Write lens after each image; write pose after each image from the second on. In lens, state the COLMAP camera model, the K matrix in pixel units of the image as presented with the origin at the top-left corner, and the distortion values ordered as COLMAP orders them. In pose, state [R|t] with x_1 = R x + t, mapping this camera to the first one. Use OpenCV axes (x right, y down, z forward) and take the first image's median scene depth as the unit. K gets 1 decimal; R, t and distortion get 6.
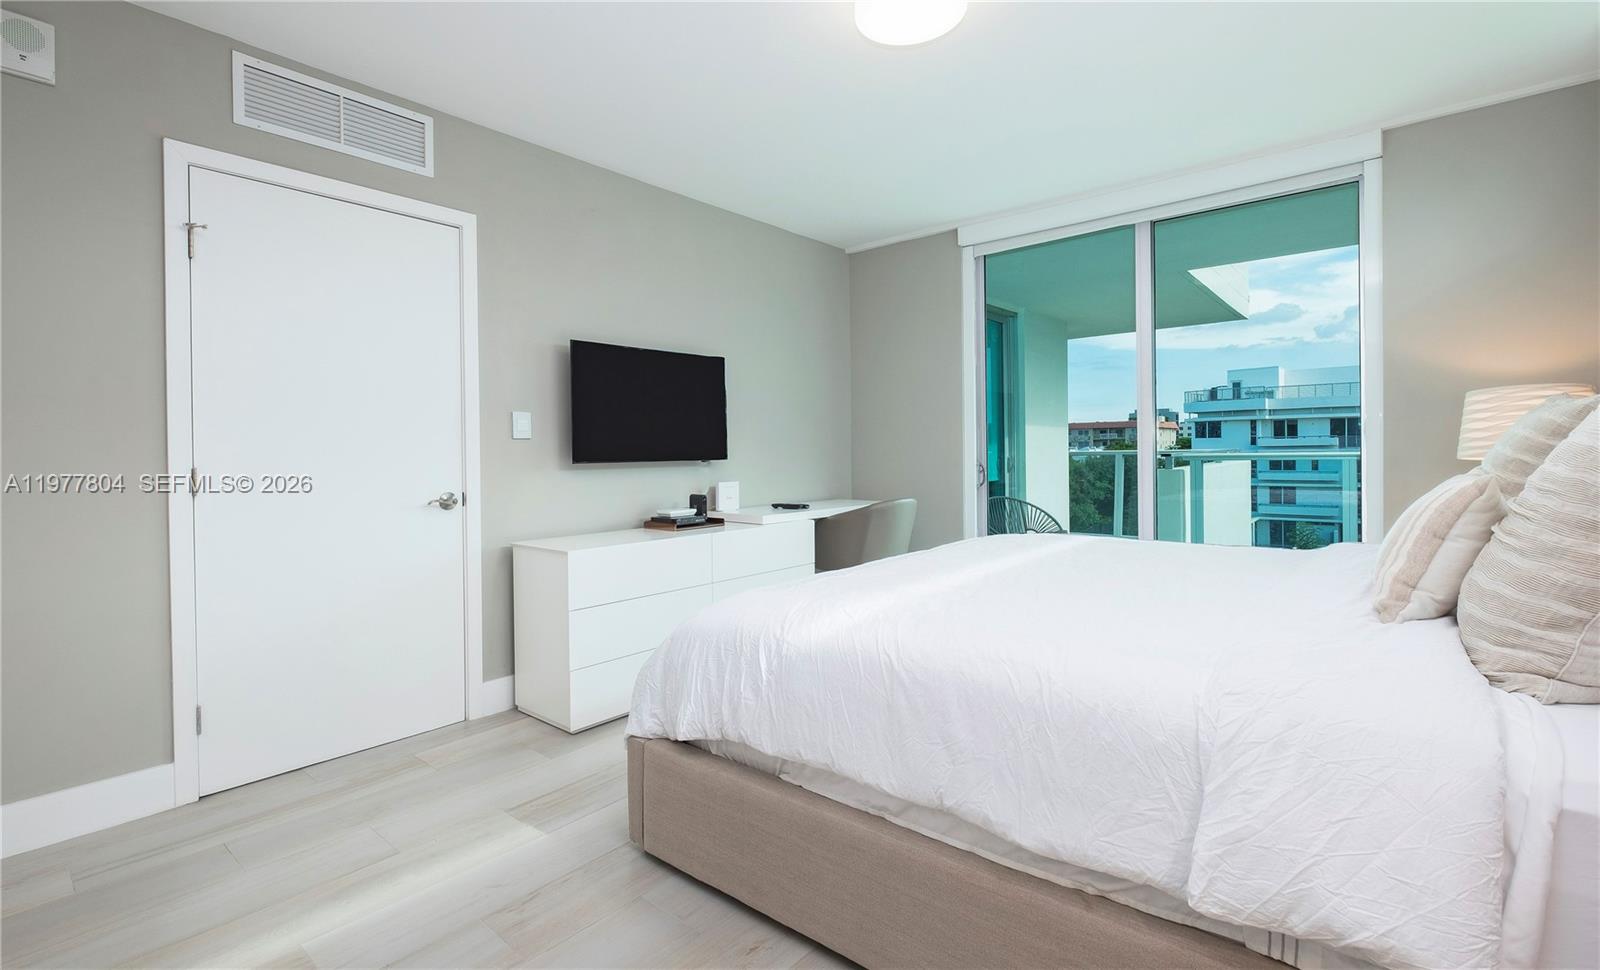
lens RADIAL K [[720.7, 0, 801.0], [0, 720.7, 464.3], [0, 0, 1]] dist [-0.001220, -0.000569]
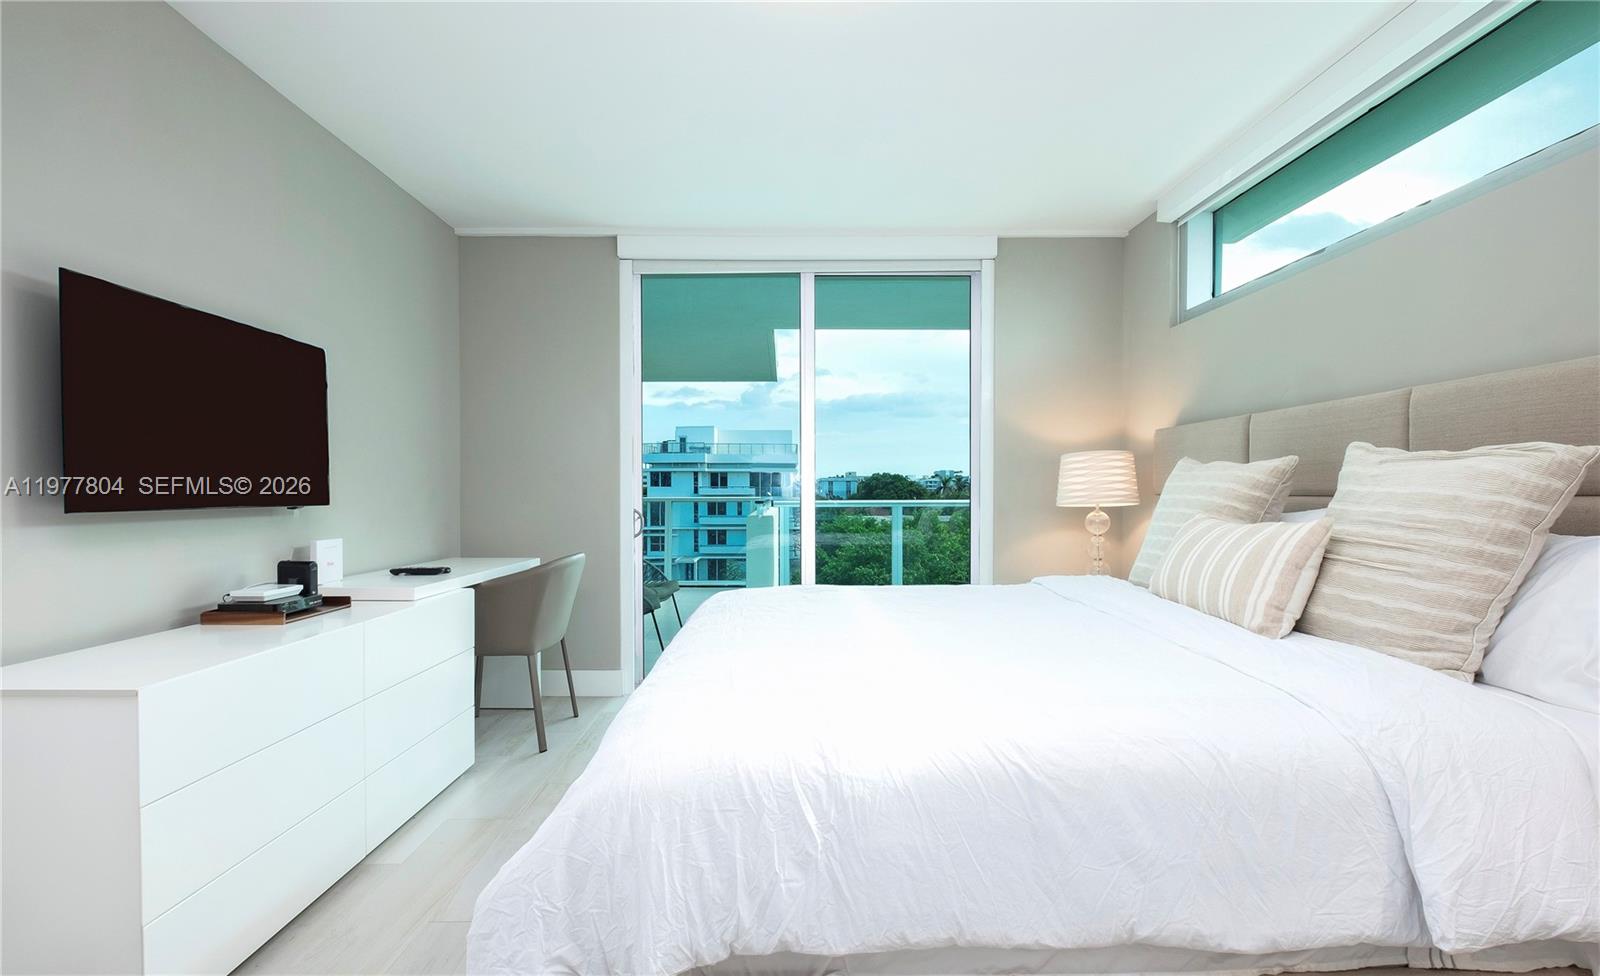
lens RADIAL K [[736.2, 0, 799.7], [0, 736.2, 510.9], [0, 0, 1]] dist [-0.005101, 0.000160]
pose [[0.755064, -0.003193, 0.655644, -0.239412], [0.003397, 0.999994, 0.000958, -0.000691], [-0.655643, 0.001504, 0.755070, 0.244360]]
